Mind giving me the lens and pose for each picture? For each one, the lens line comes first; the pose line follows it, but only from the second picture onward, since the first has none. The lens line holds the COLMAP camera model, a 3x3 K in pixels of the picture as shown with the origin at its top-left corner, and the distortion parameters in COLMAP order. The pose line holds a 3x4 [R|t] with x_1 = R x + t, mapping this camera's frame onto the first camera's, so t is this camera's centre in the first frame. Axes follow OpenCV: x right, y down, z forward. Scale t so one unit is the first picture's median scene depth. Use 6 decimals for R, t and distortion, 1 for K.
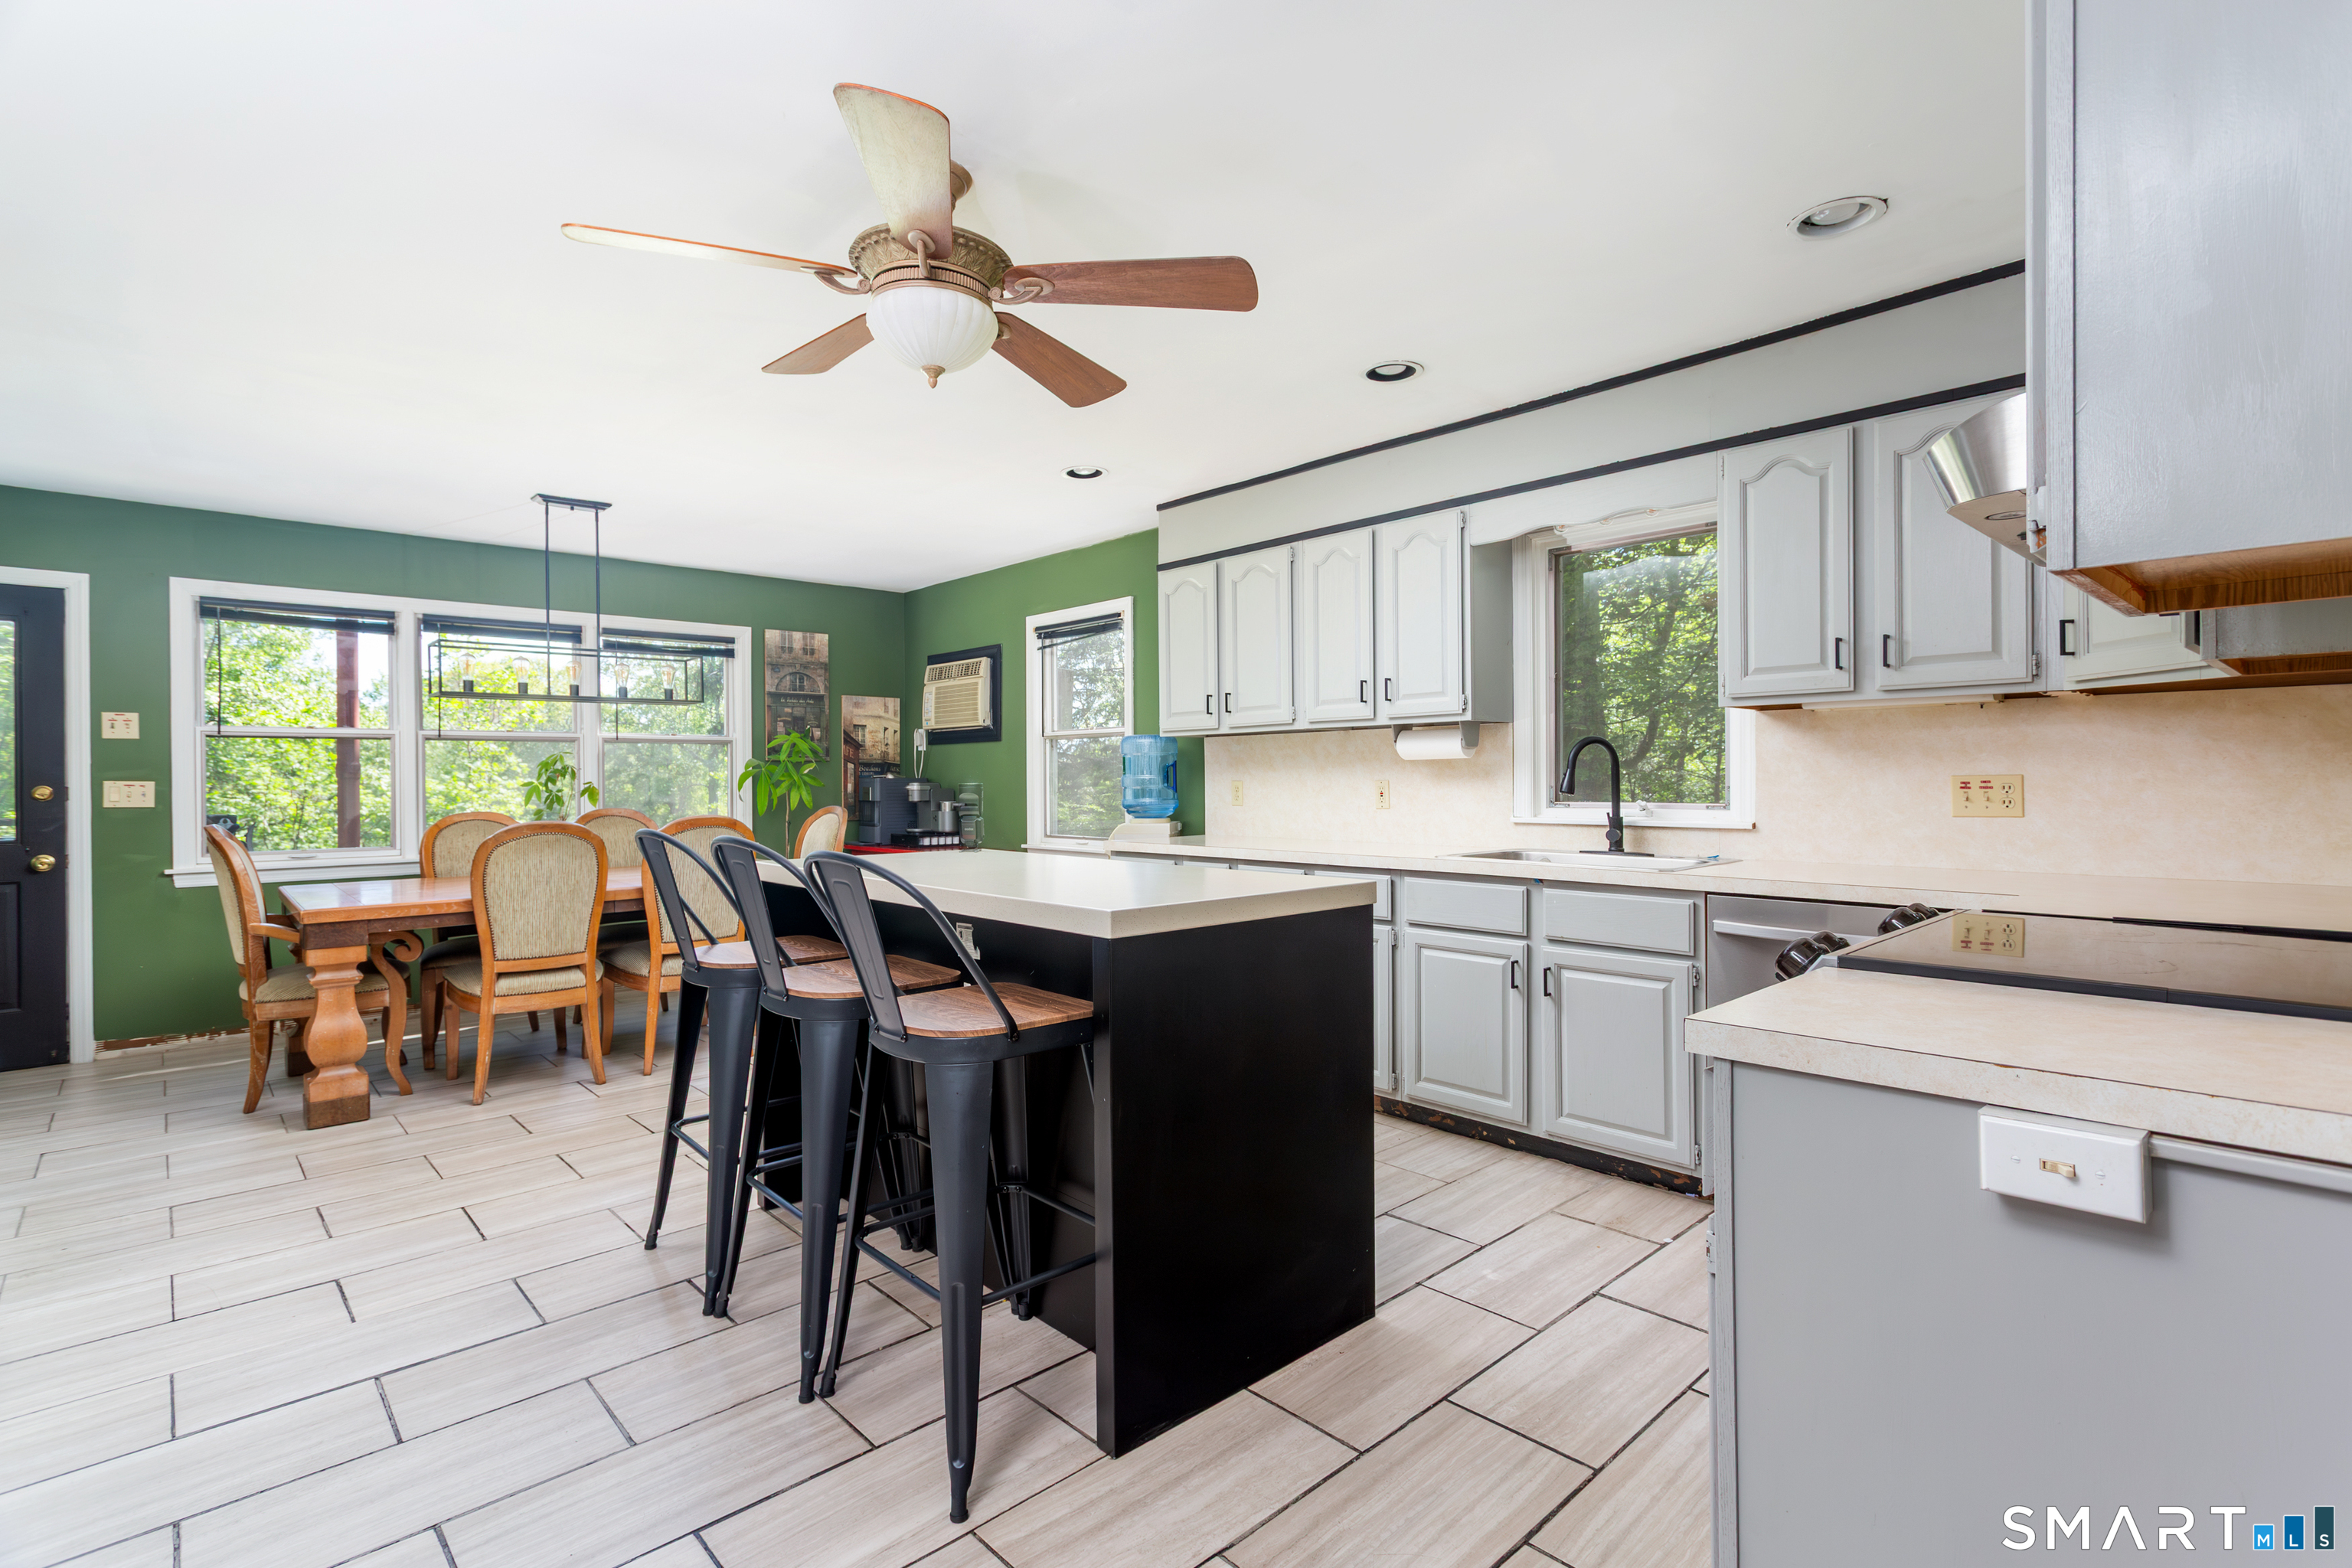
lens RADIAL K [[1105.4, 0, 1173.3], [0, 1105.4, 781.4], [0, 0, 1]] dist [-0.000976, 0.001869]
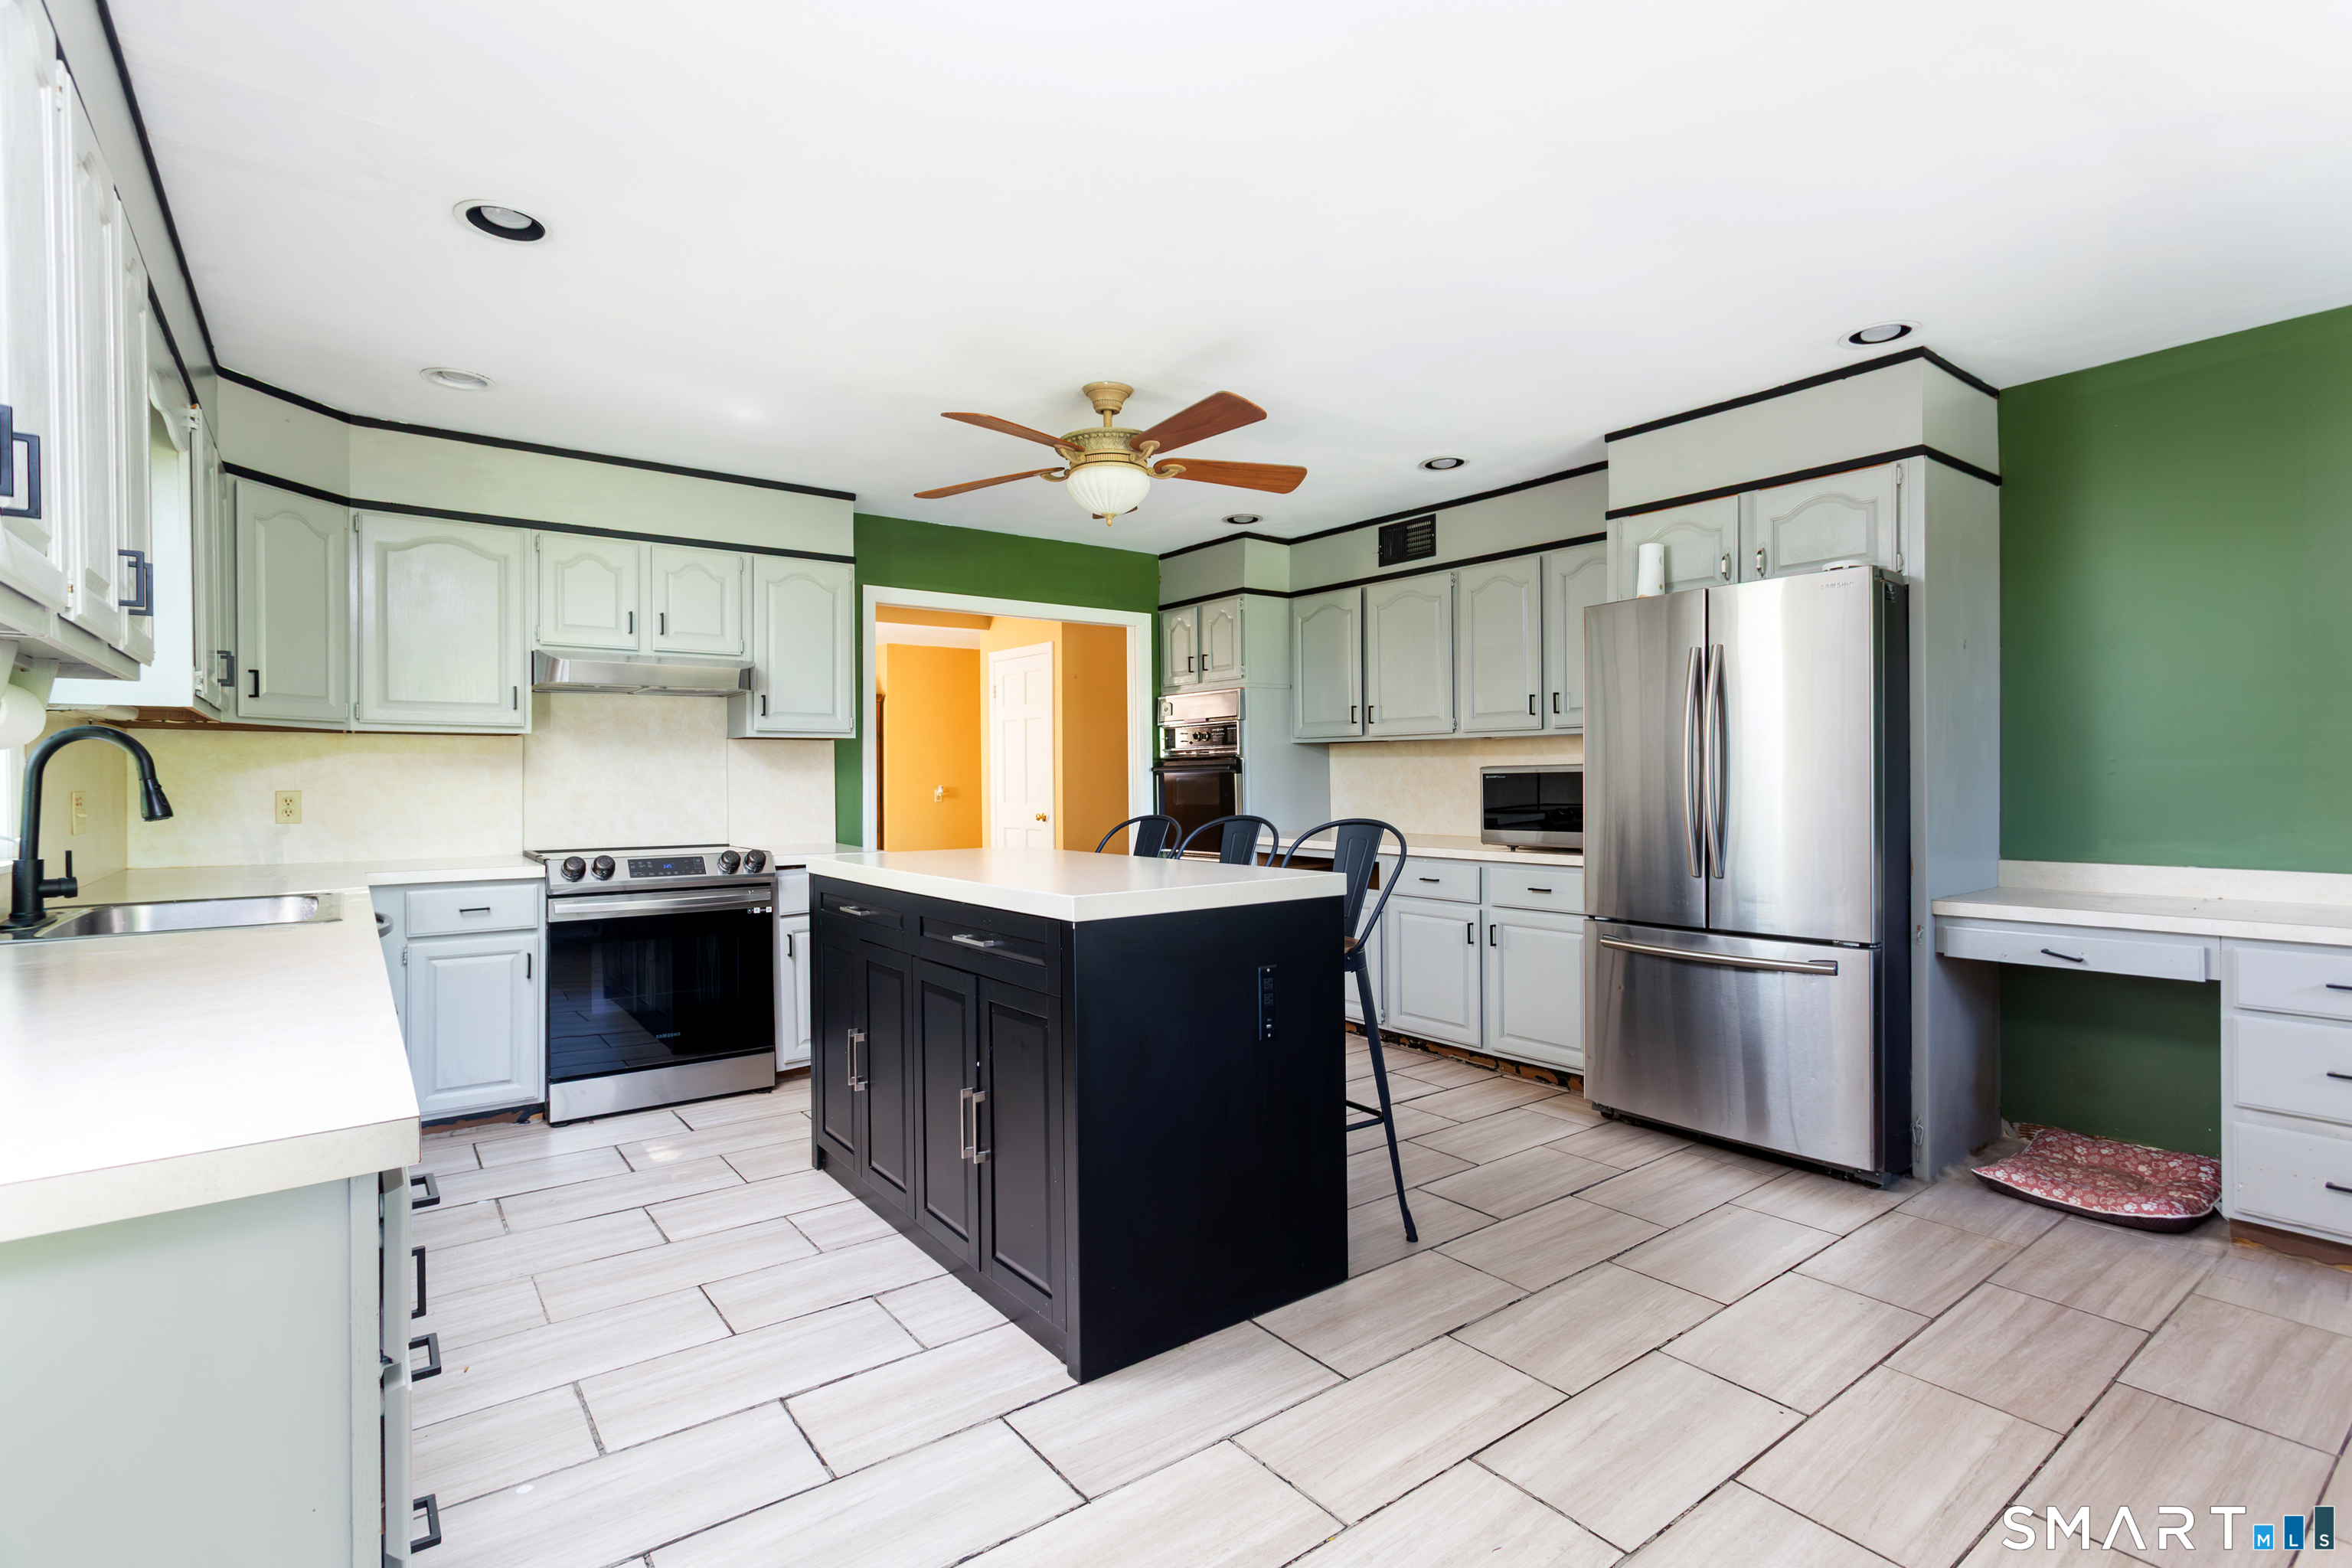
lens RADIAL K [[1105.4, 0, 1175.6], [0, 1105.4, 787.7], [0, 0, 1]] dist [-0.000976, 0.001869]
pose [[-0.994551, 0.015663, 0.103069, -0.178294], [0.017346, 0.999730, 0.015452, -0.003808], [-0.102799, 0.017156, -0.994554, 0.975892]]
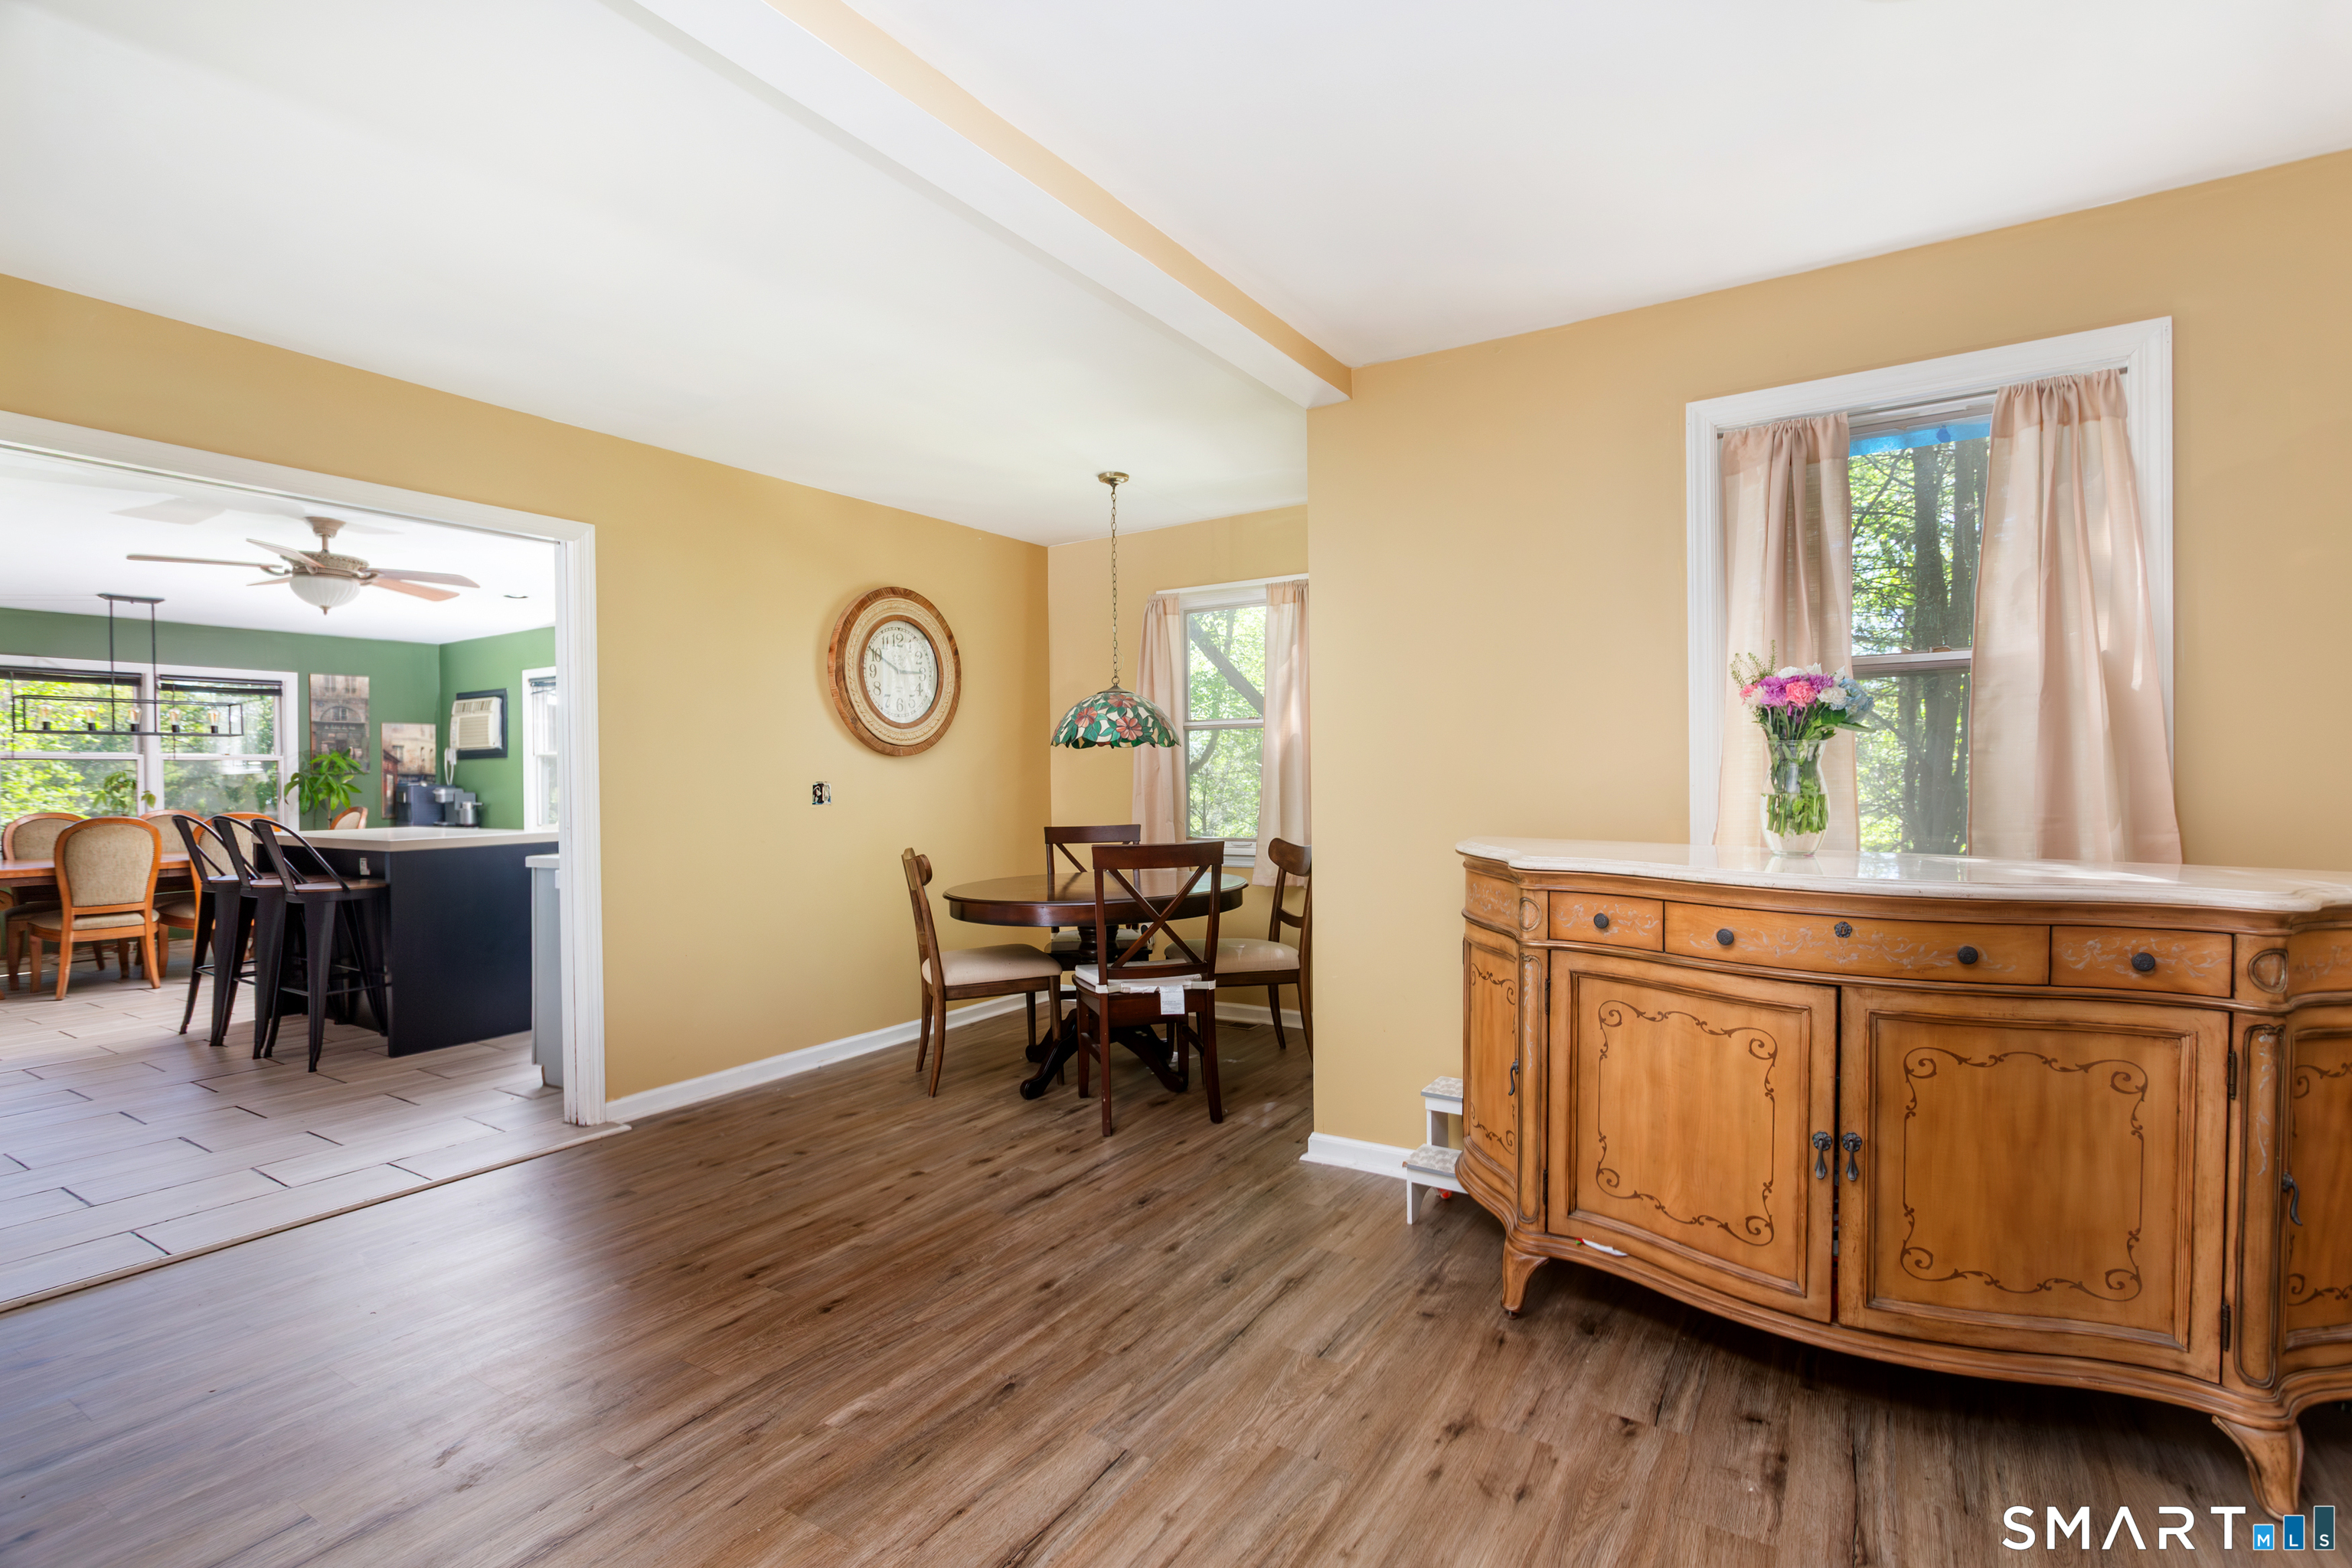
lens RADIAL K [[1105.4, 0, 1185.9], [0, 1105.4, 783.6], [0, 0, 1]] dist [-0.000976, 0.001869]
pose [[0.966856, -0.008765, 0.255172, 0.361737], [0.008371, 0.999962, 0.002630, -0.001203], [-0.255185, -0.000407, 0.966892, -0.649797]]
